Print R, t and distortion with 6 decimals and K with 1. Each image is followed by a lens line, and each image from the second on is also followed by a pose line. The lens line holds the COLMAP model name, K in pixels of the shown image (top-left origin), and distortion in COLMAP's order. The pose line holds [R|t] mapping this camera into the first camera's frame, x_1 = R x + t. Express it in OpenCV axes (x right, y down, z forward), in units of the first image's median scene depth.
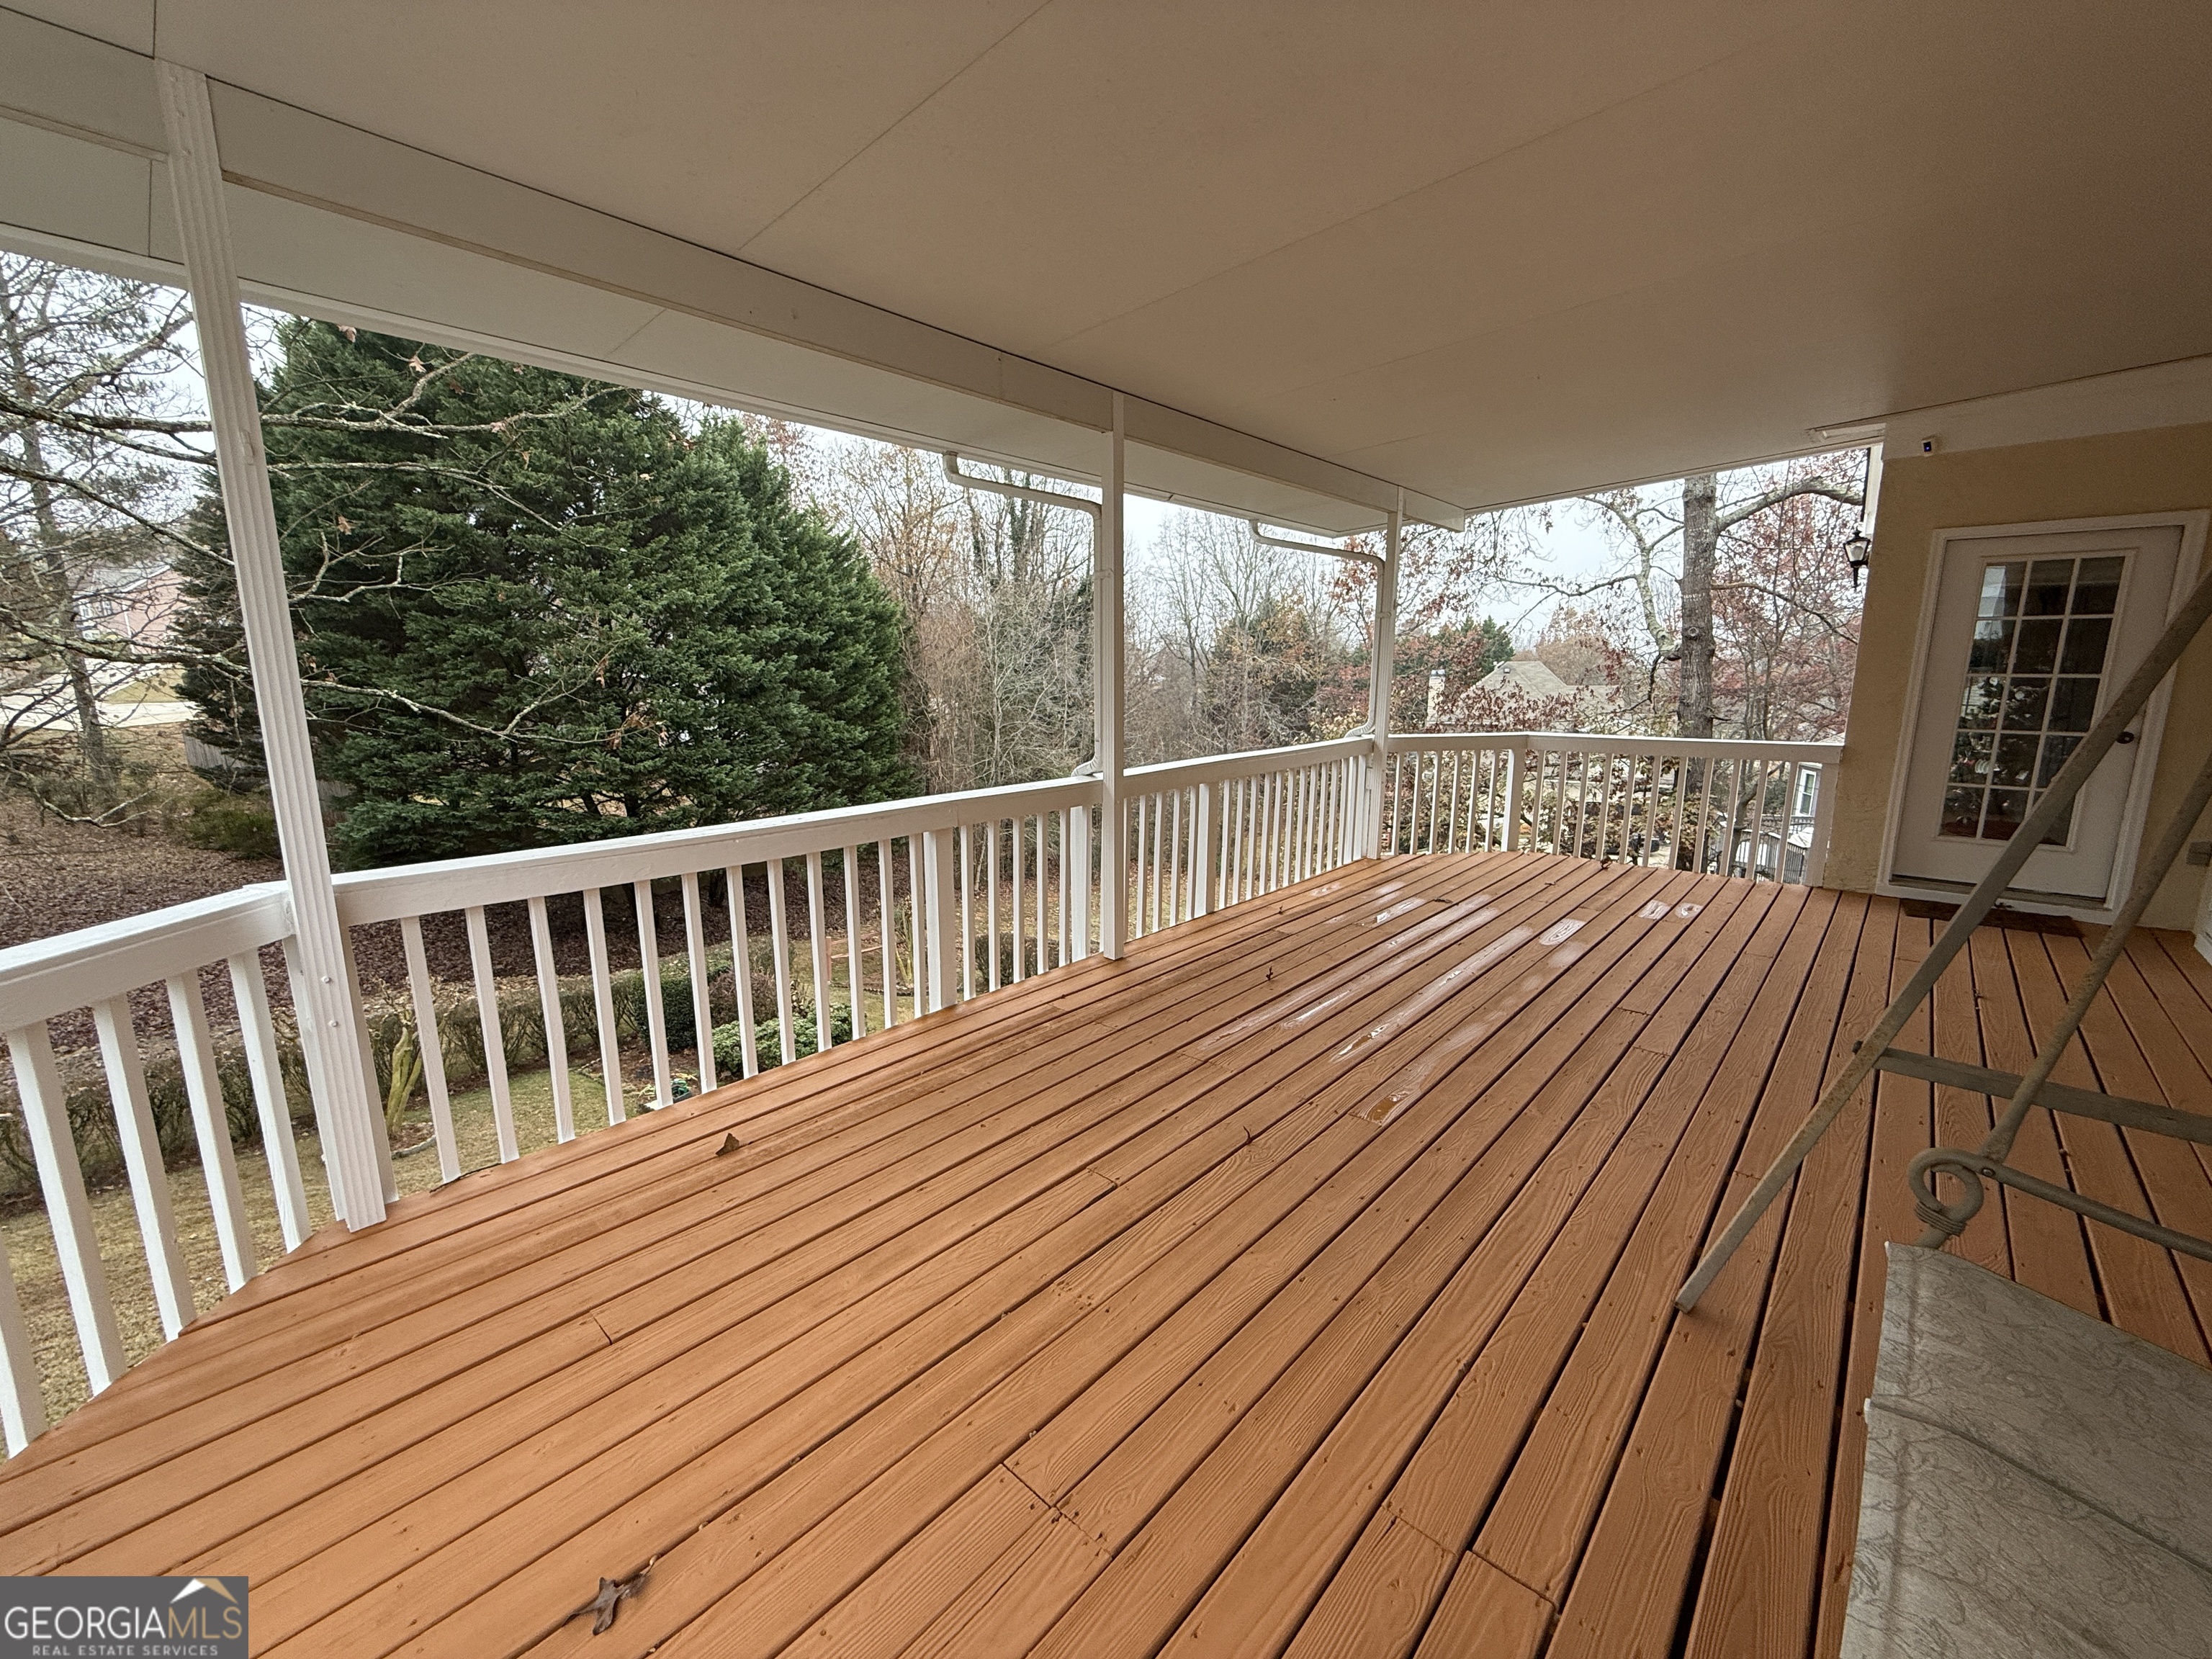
lens RADIAL K [[879.0, 0, 1101.4], [0, 879.0, 830.7], [0, 0, 1]] dist [-0.001106, 0.000485]
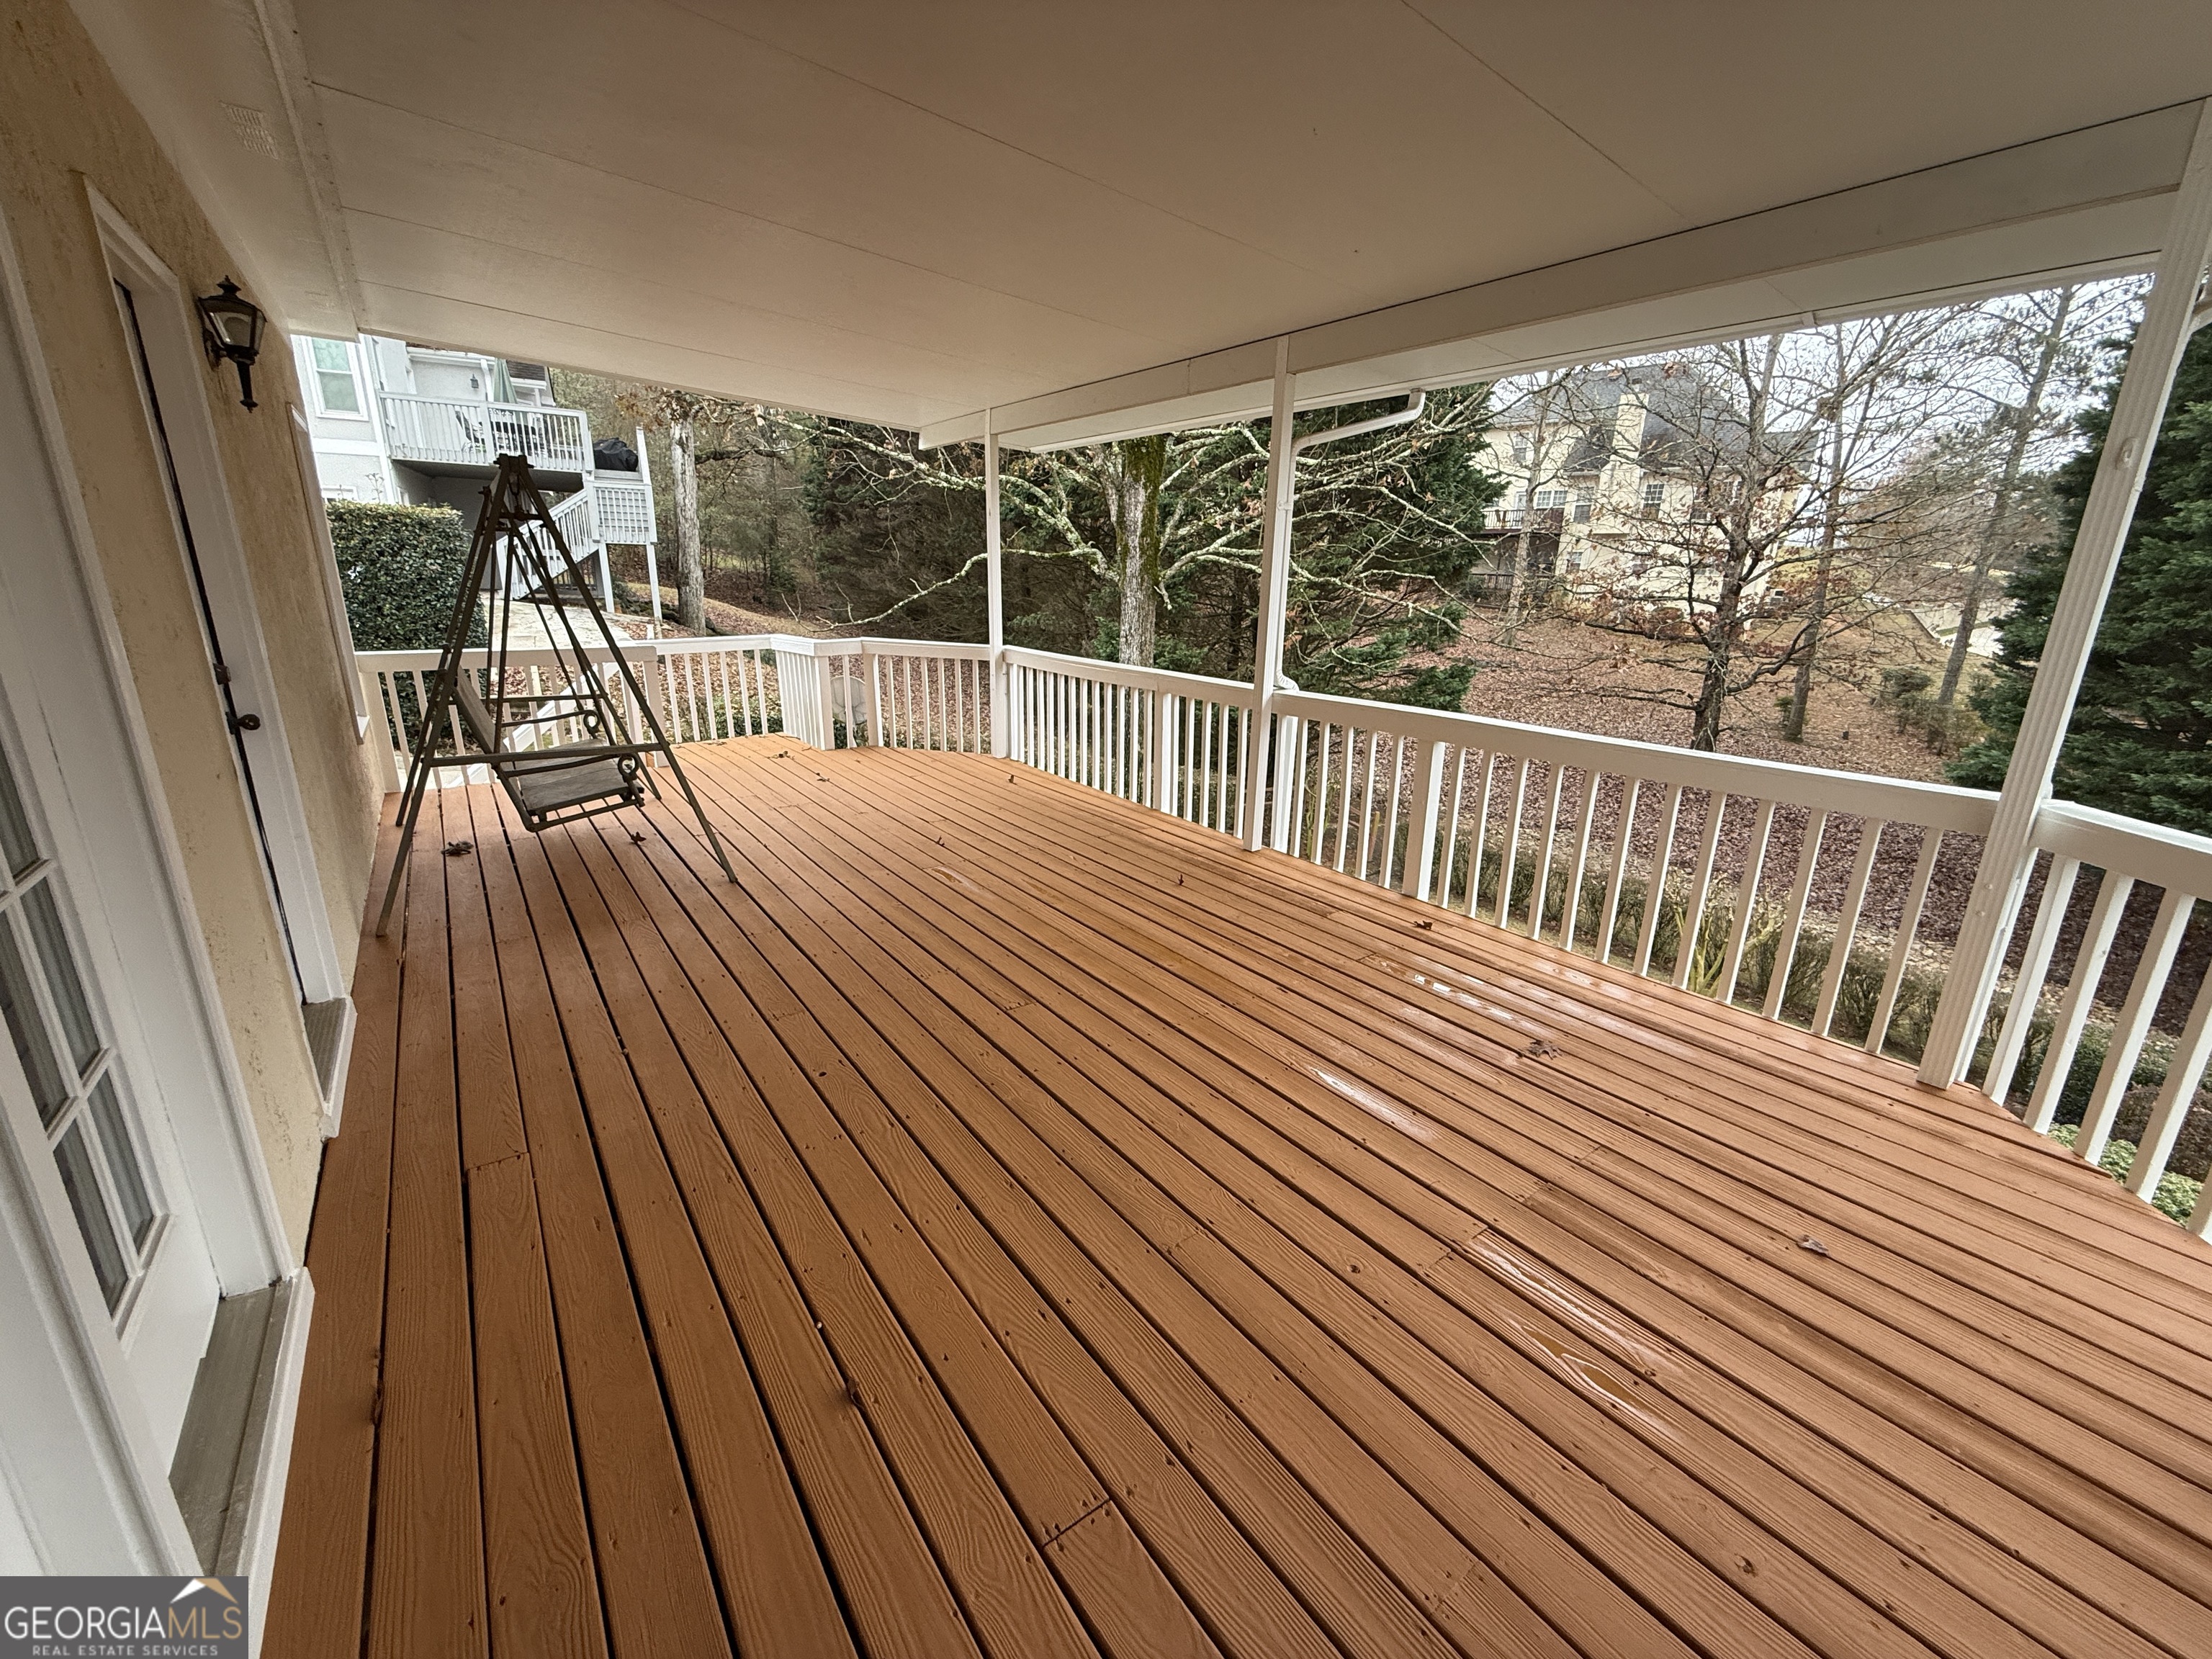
lens RADIAL K [[879.0, 0, 1115.6], [0, 879.0, 817.6], [0, 0, 1]] dist [-0.001106, 0.000485]
pose [[-0.187745, 0.257186, -0.947949, 0.188596], [-0.203971, 0.933863, 0.293762, -0.032956], [0.960806, 0.248506, -0.122869, 0.159914]]
